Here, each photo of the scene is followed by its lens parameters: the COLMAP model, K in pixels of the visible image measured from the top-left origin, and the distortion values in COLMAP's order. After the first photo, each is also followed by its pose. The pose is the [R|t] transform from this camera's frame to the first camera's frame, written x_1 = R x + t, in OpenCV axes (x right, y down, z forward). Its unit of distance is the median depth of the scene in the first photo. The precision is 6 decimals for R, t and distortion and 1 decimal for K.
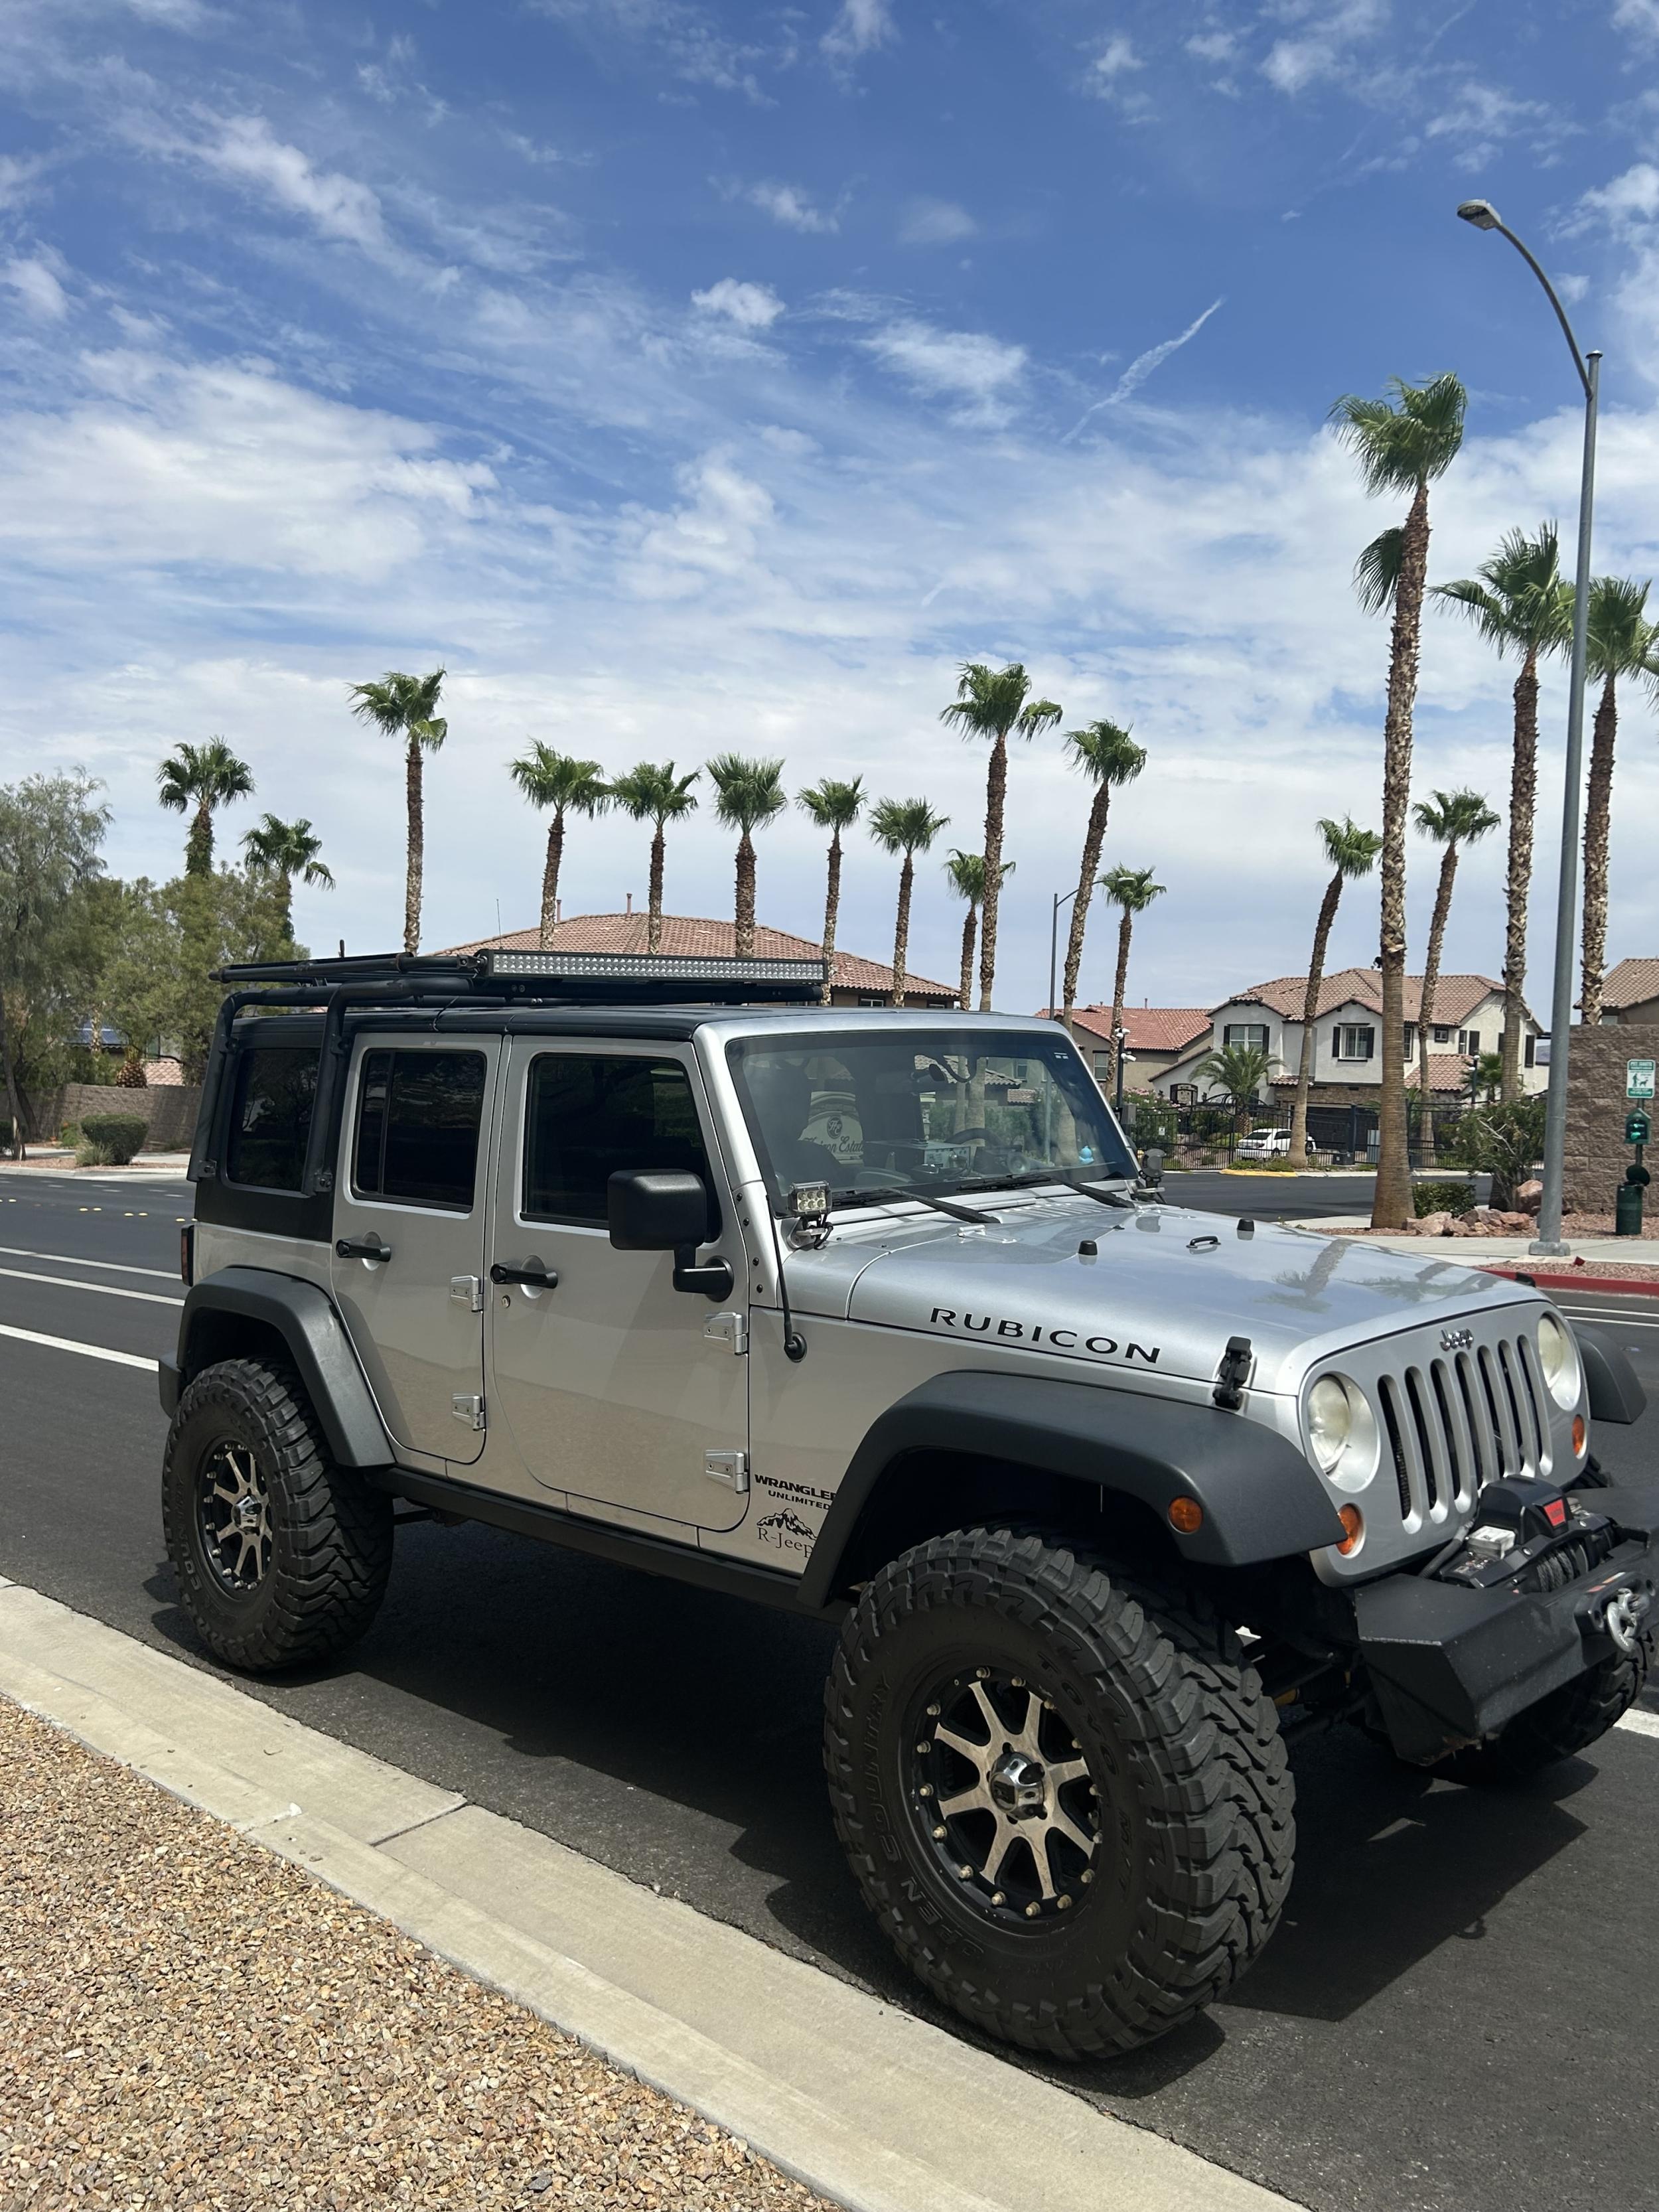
lens RADIAL K [[1765.8, 0, 832.7], [0, 1765.8, 1108.5], [0, 0, 1]] dist [0.014344, -0.008515]
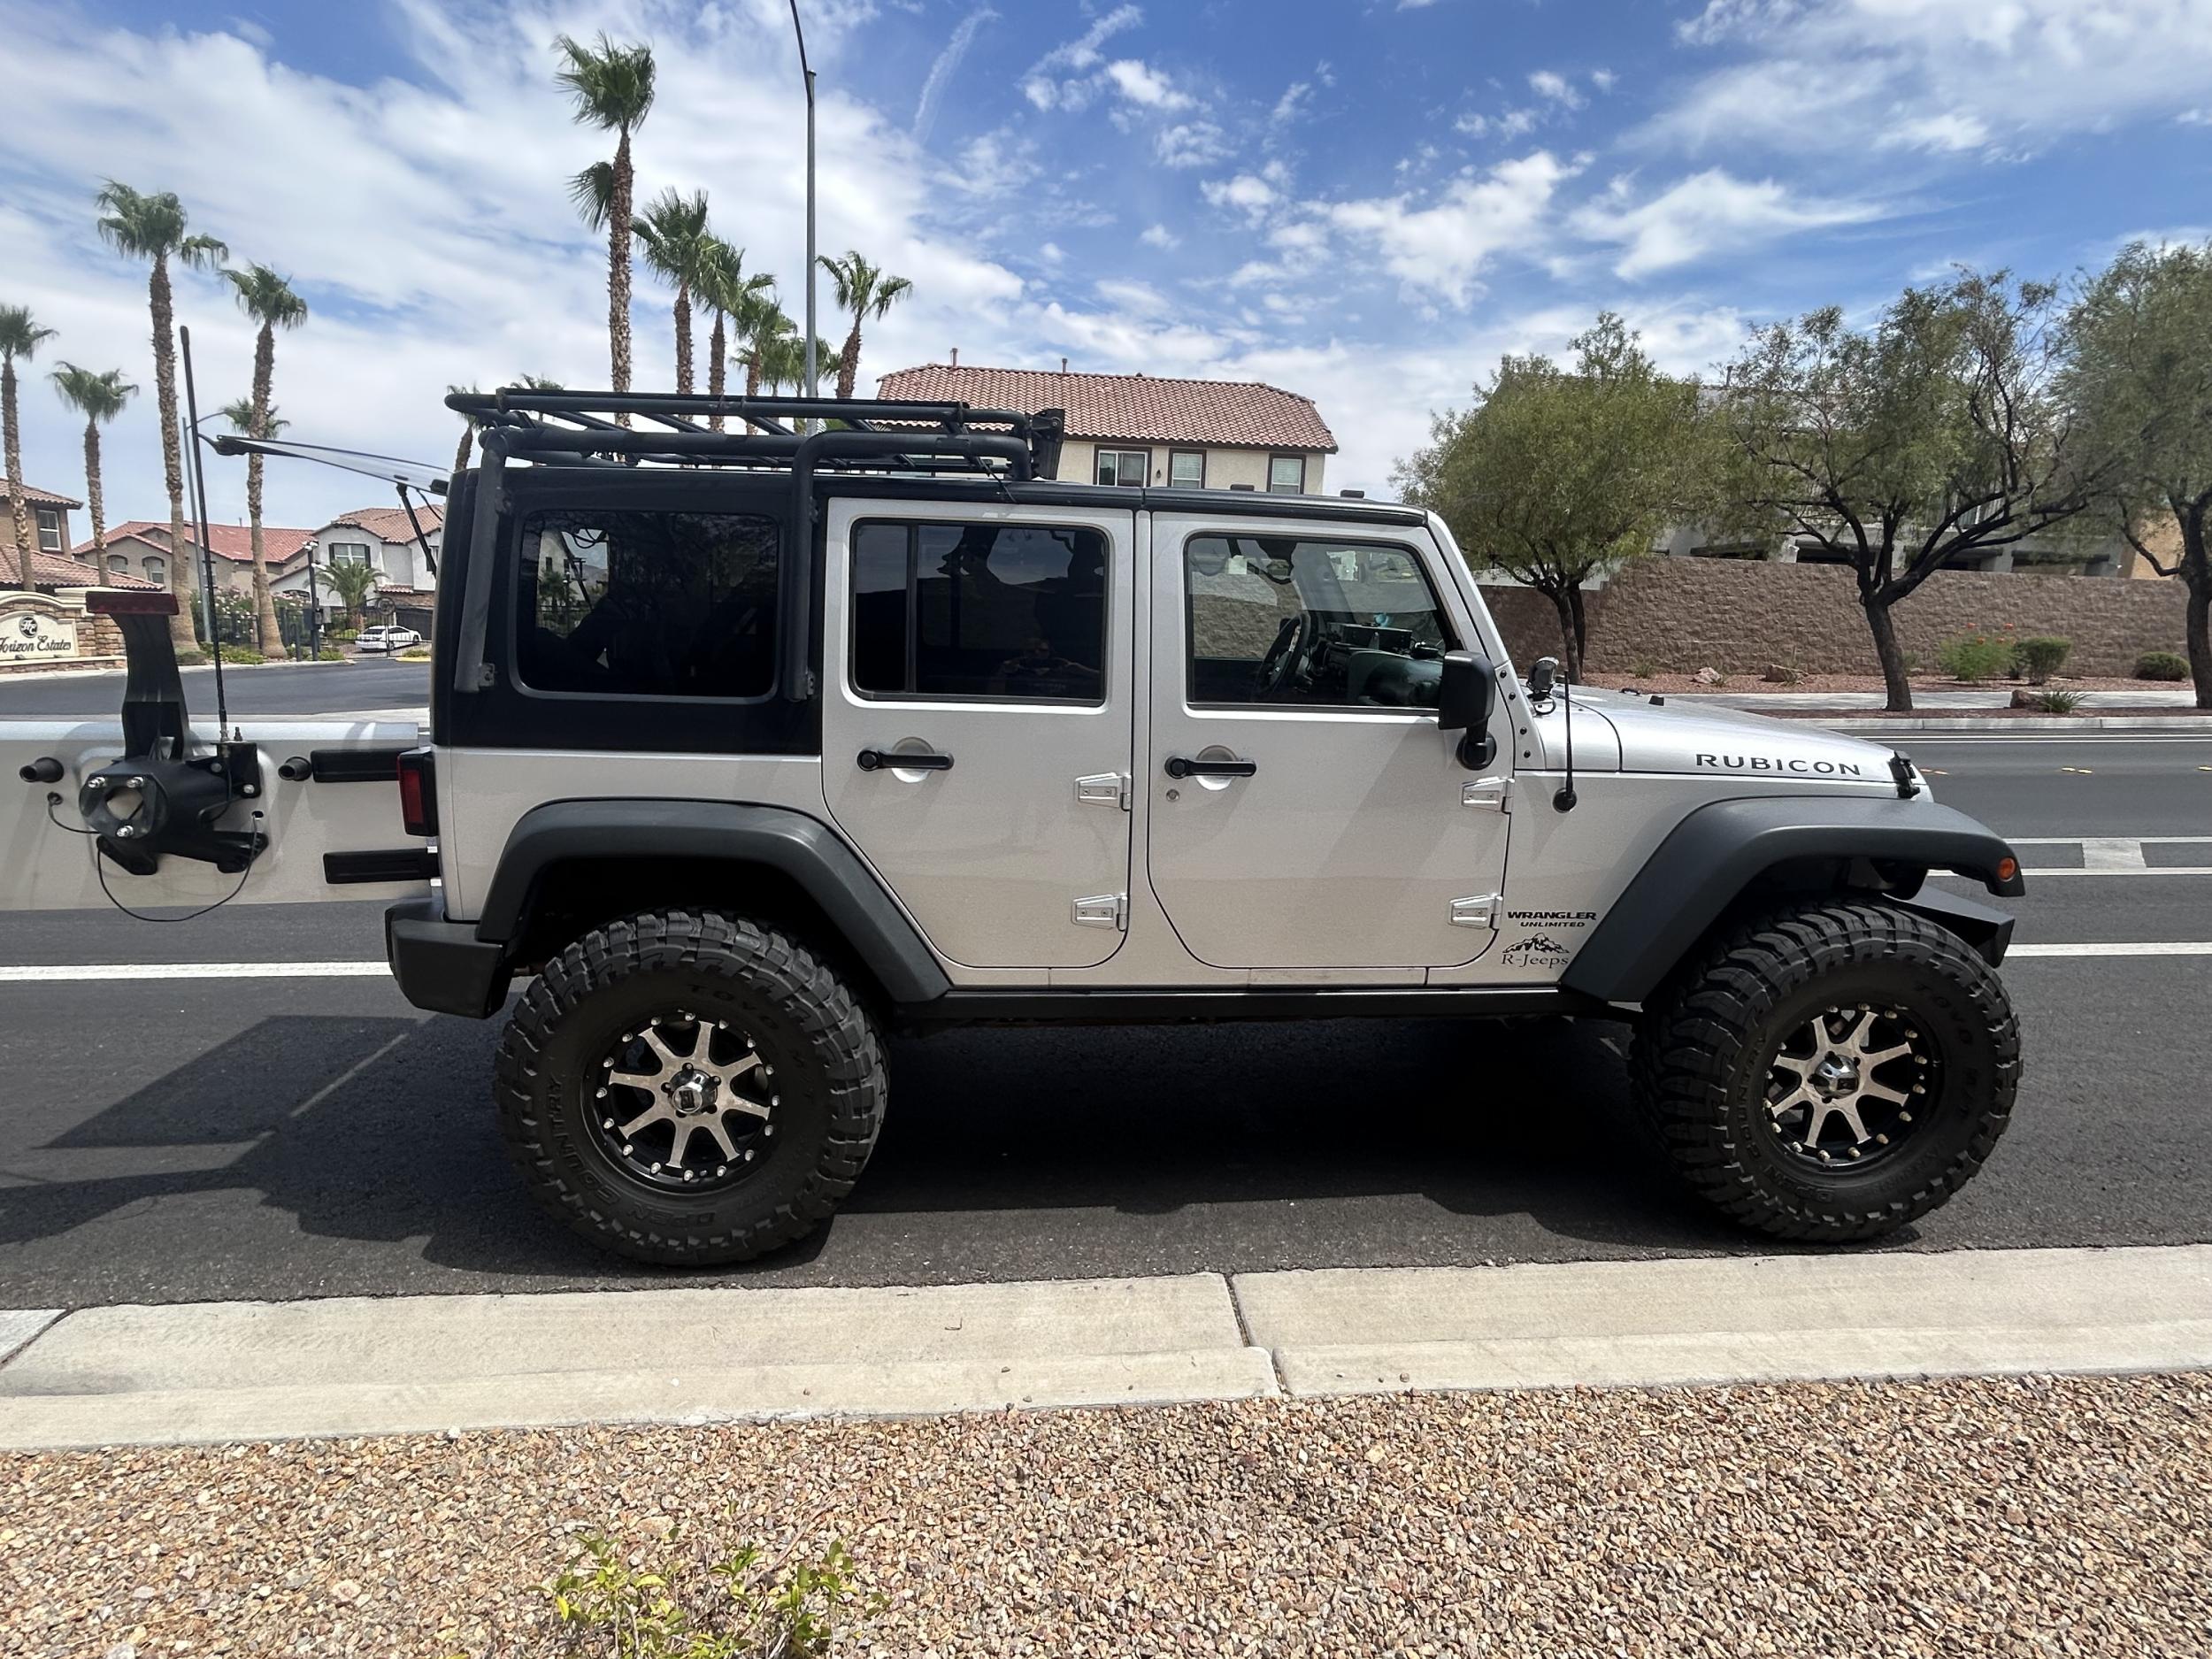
lens RADIAL K [[1136.9, 0, 1108.5], [0, 1136.9, 818.3], [0, 0, 1]] dist [-0.001859, 0.000649]
pose [[0.670637, -0.129630, 0.730371, -0.585387], [-0.003389, 0.984066, 0.177770, 0.009995], [-0.741778, -0.121694, 0.659512, 0.541793]]
